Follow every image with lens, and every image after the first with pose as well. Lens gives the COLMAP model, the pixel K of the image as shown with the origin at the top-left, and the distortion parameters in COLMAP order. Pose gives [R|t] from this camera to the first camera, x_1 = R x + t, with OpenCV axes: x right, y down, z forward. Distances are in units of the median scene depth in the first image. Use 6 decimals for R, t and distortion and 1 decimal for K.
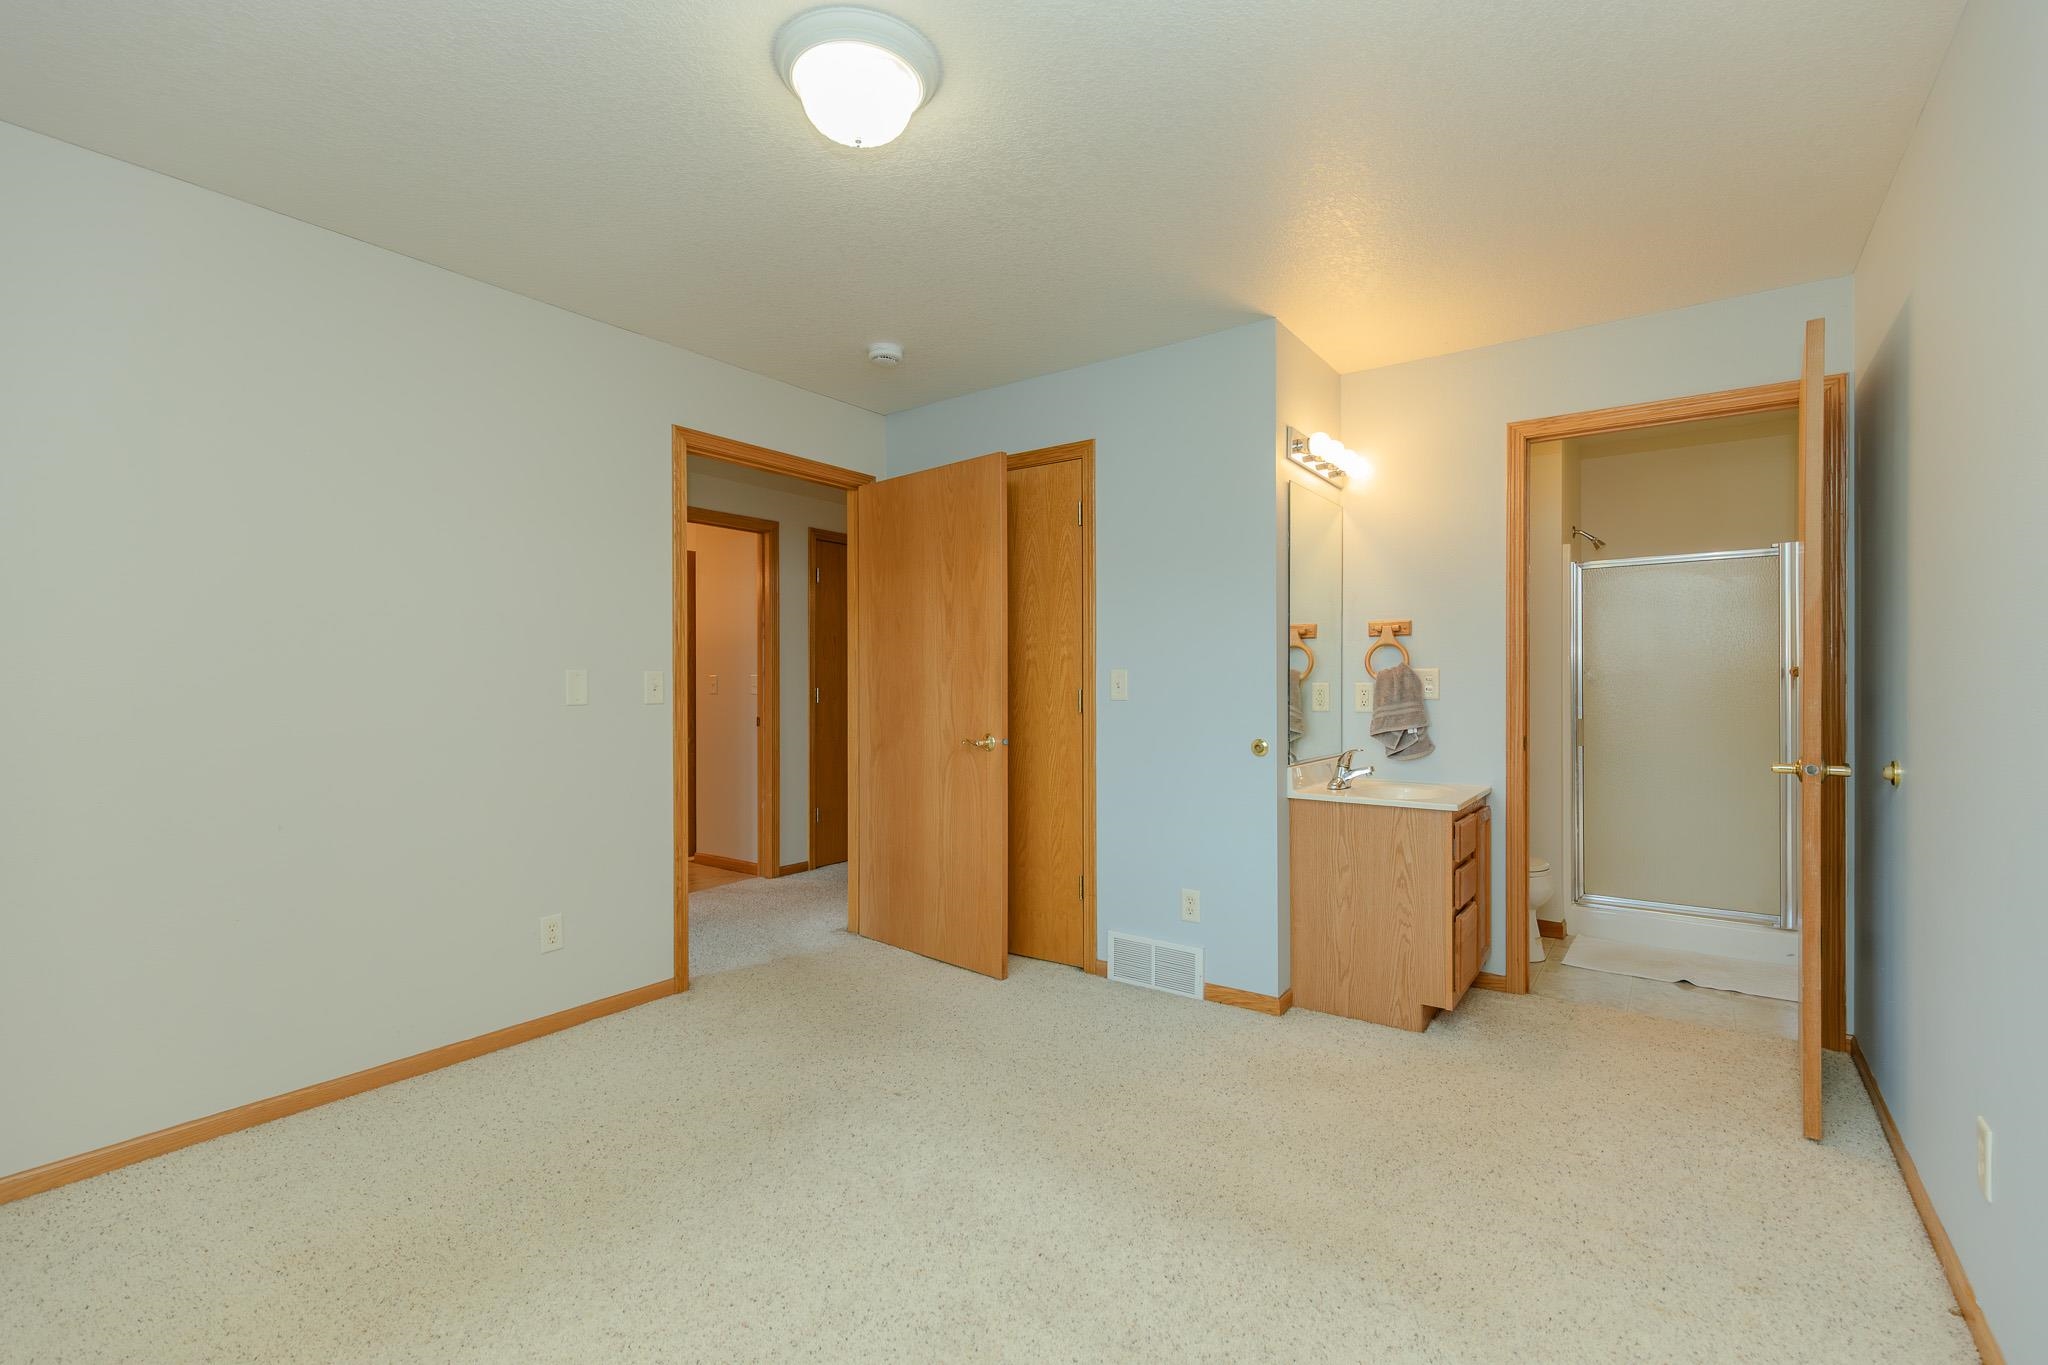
lens RADIAL K [[939.8, 0, 1024.5], [0, 939.8, 680.1], [0, 0, 1]] dist [0.013765, -0.000023]
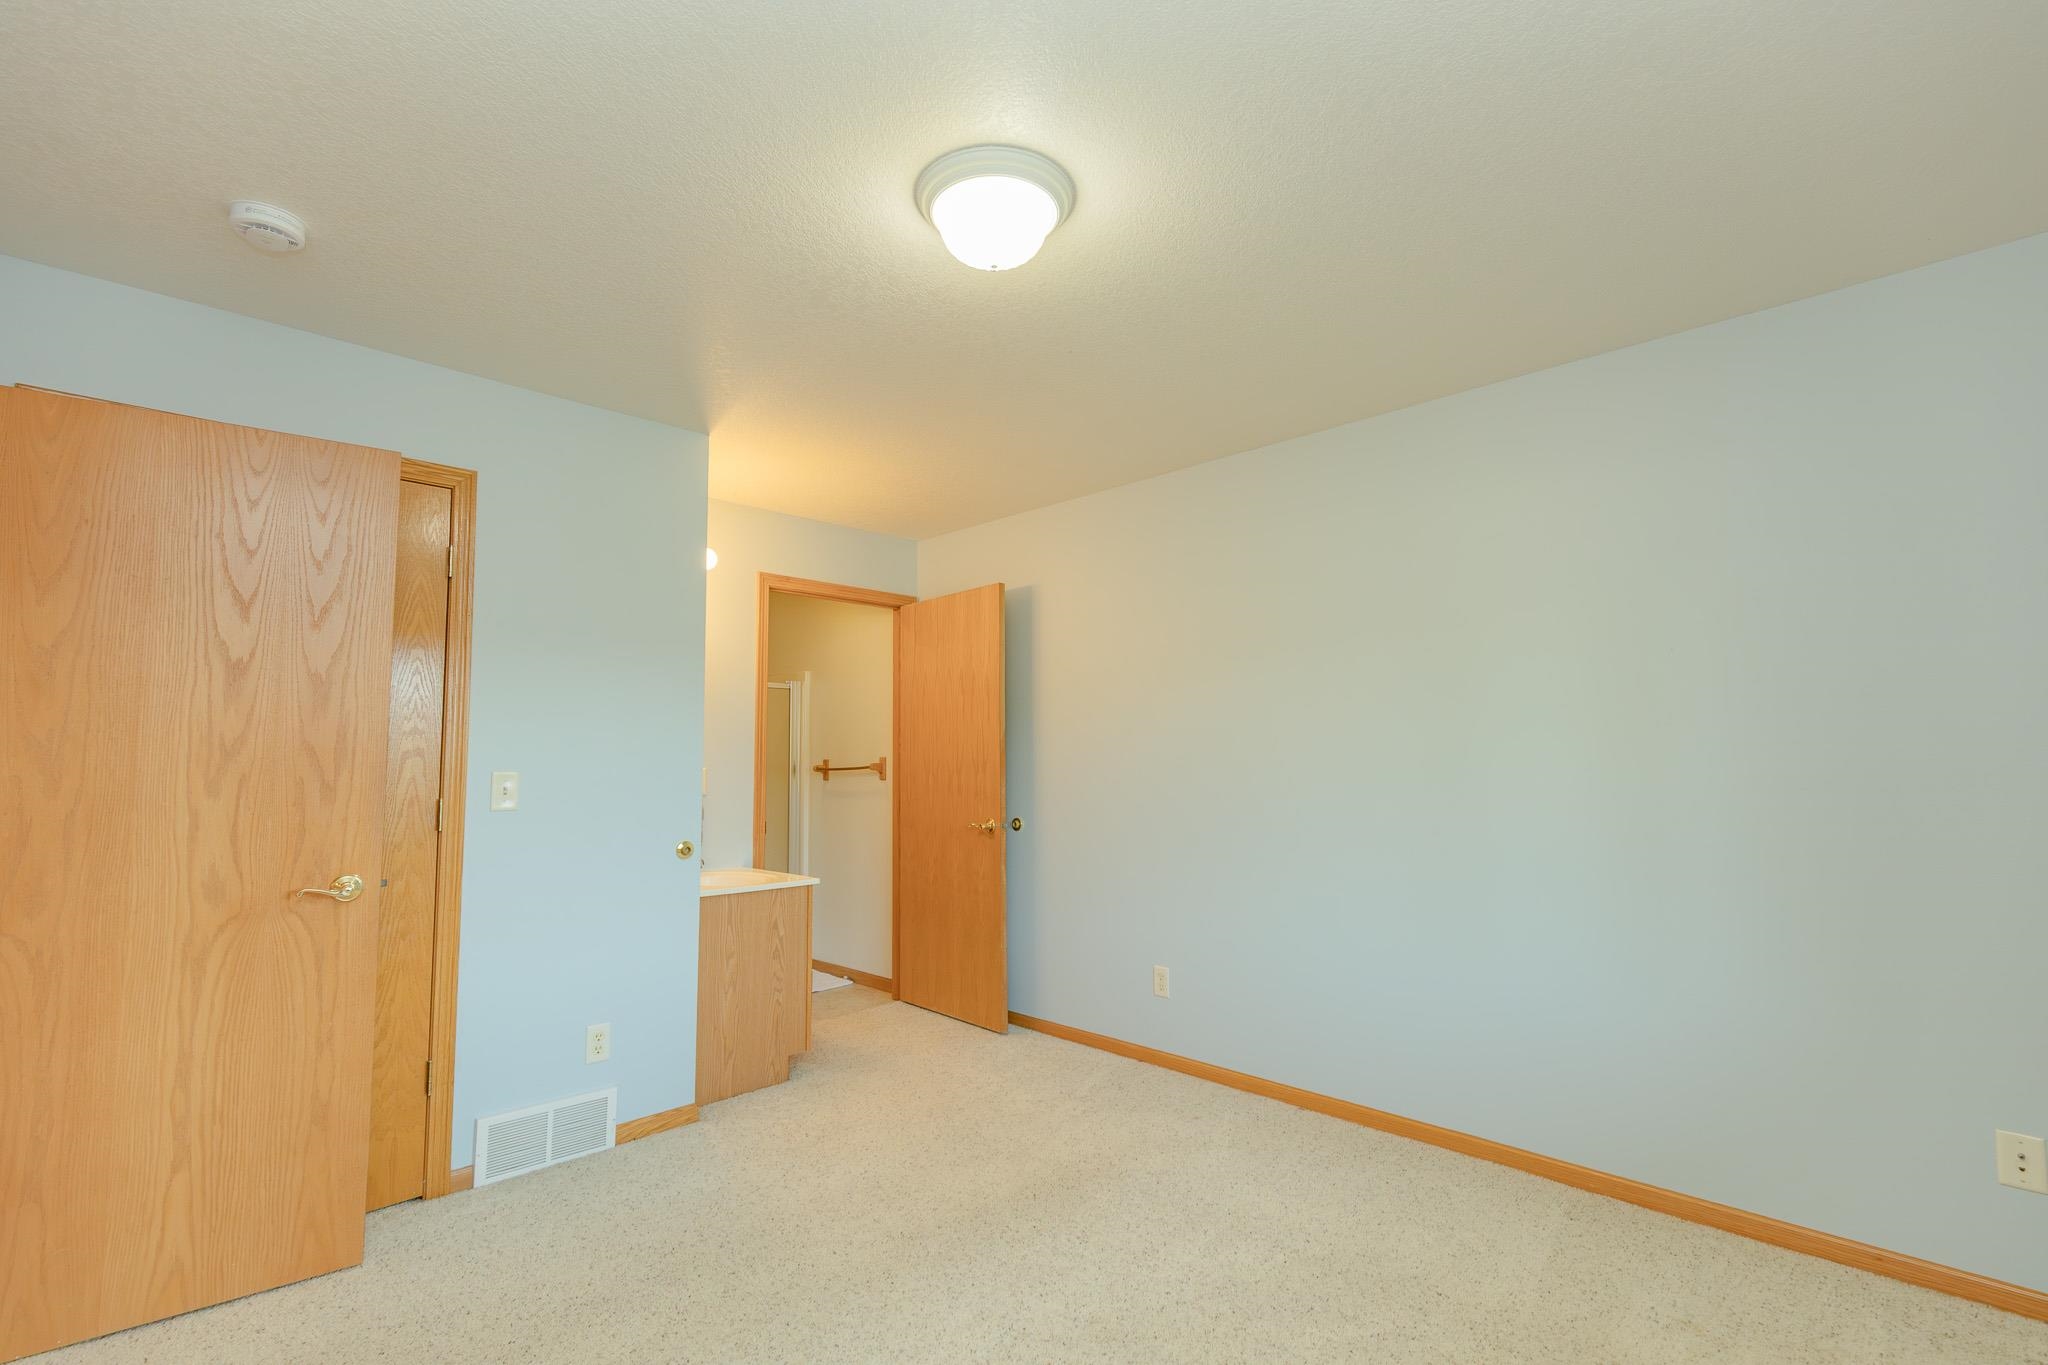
lens RADIAL K [[939.8, 0, 1031.4], [0, 939.8, 686.2], [0, 0, 1]] dist [0.013765, -0.000023]
pose [[0.131682, 0.078363, 0.988190, -0.647626], [0.003702, 0.996825, -0.079541, -0.018523], [-0.991285, 0.014133, 0.130973, 0.472958]]
